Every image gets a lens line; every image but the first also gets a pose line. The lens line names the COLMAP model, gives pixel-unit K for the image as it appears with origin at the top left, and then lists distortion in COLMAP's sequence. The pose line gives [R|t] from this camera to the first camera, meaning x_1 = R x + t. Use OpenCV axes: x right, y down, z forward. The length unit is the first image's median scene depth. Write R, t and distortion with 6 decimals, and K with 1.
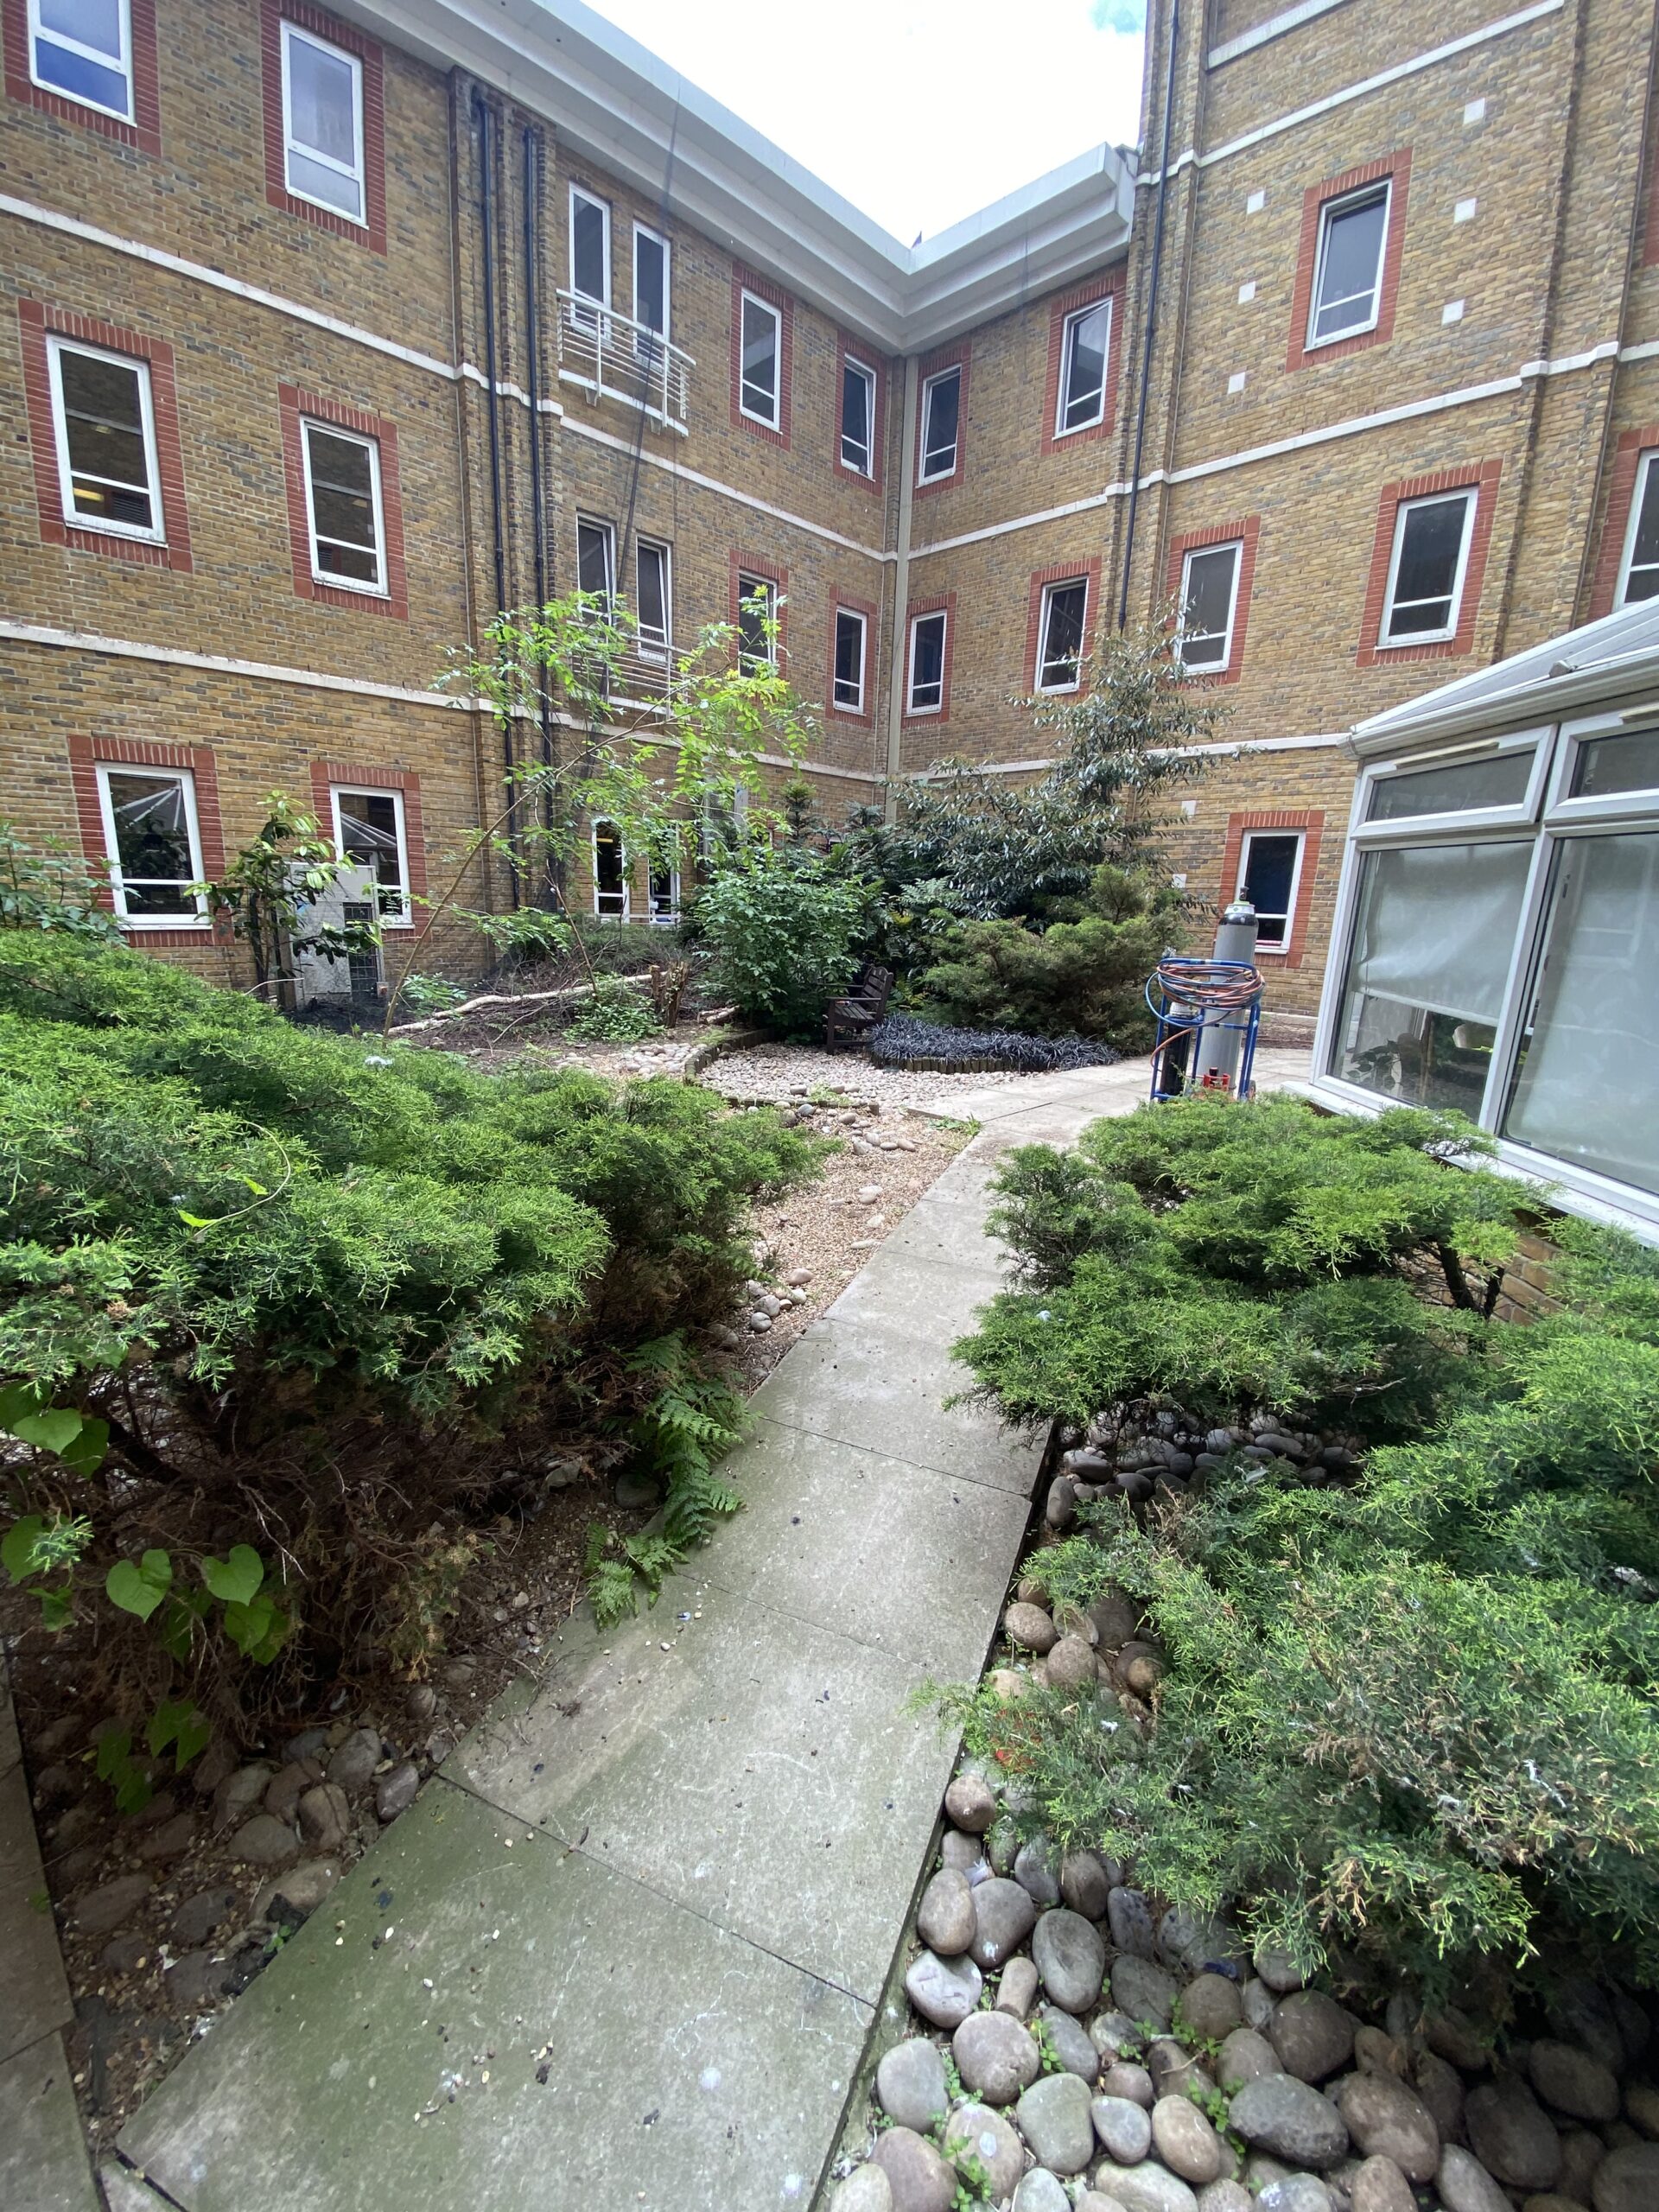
lens RADIAL K [[883.3, 0, 826.2], [0, 883.3, 1103.5], [0, 0, 1]] dist [0.021036, -0.019898]
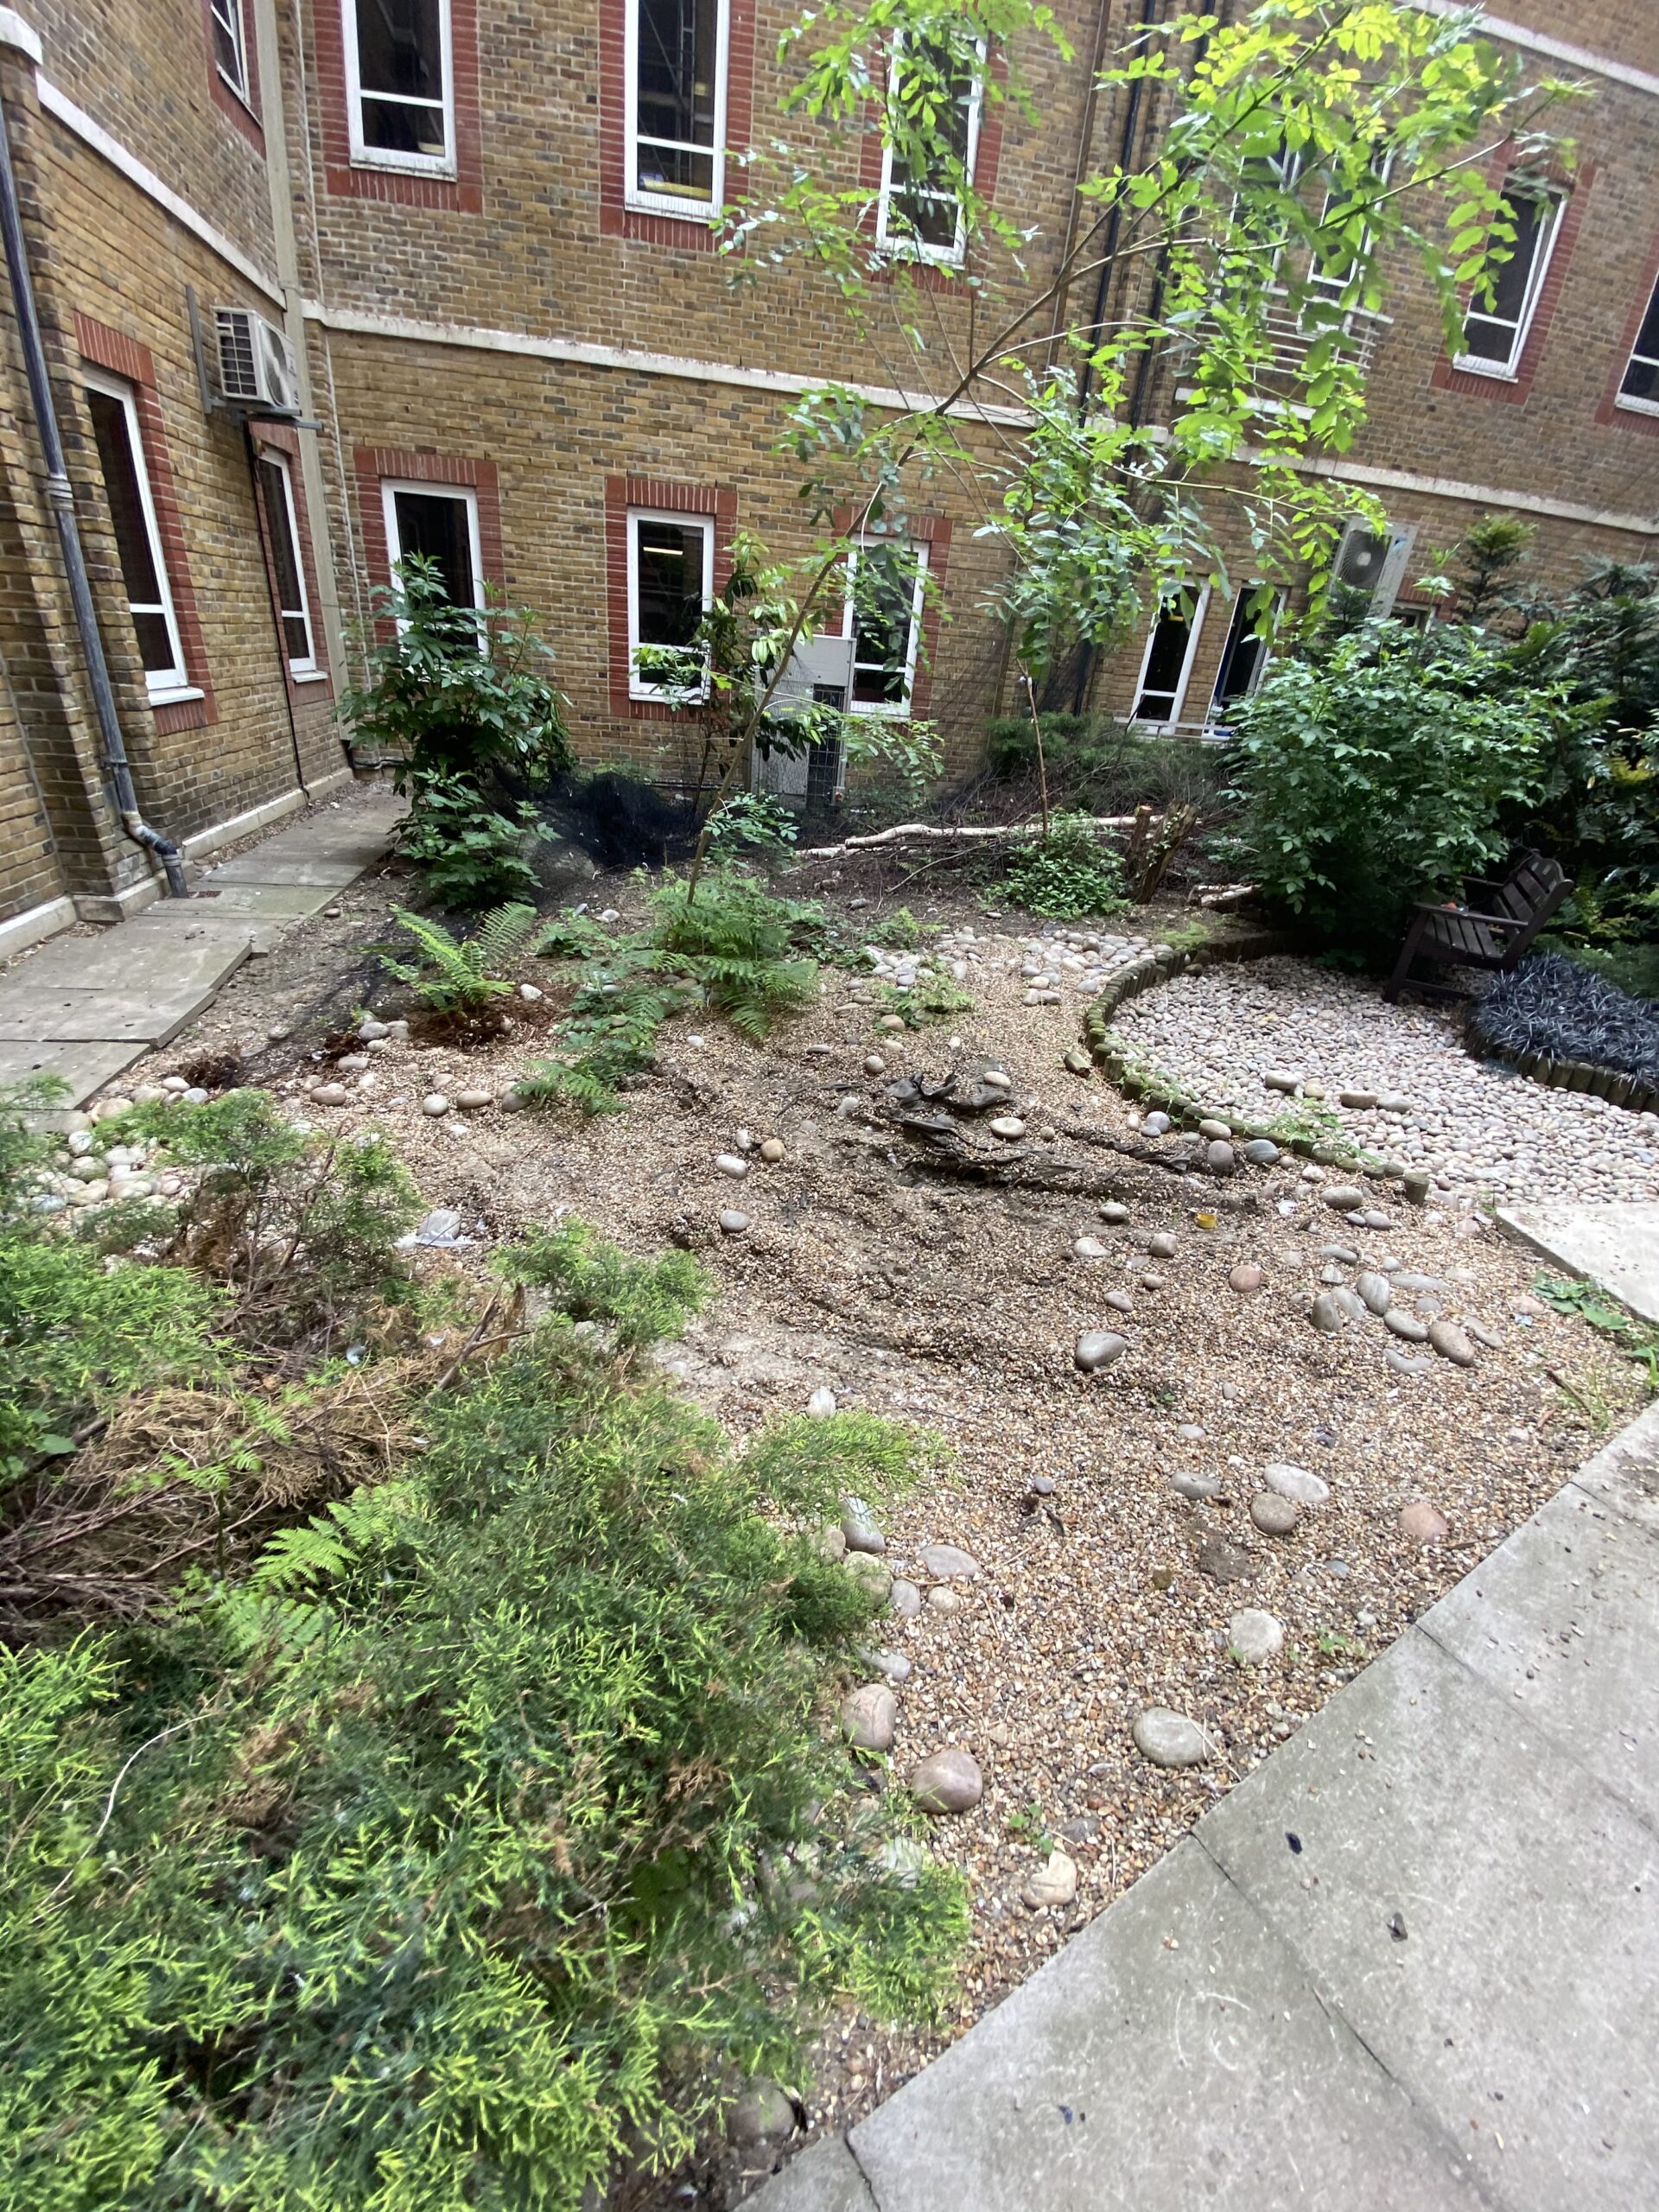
lens RADIAL K [[883.3, 0, 826.2], [0, 883.3, 1103.5], [0, 0, 1]] dist [0.021036, -0.019898]
pose [[0.815981, 0.295382, -0.496915, 0.012524], [-0.188836, 0.948640, 0.253816, -0.066908], [0.546366, -0.113273, 0.829852, 0.278504]]
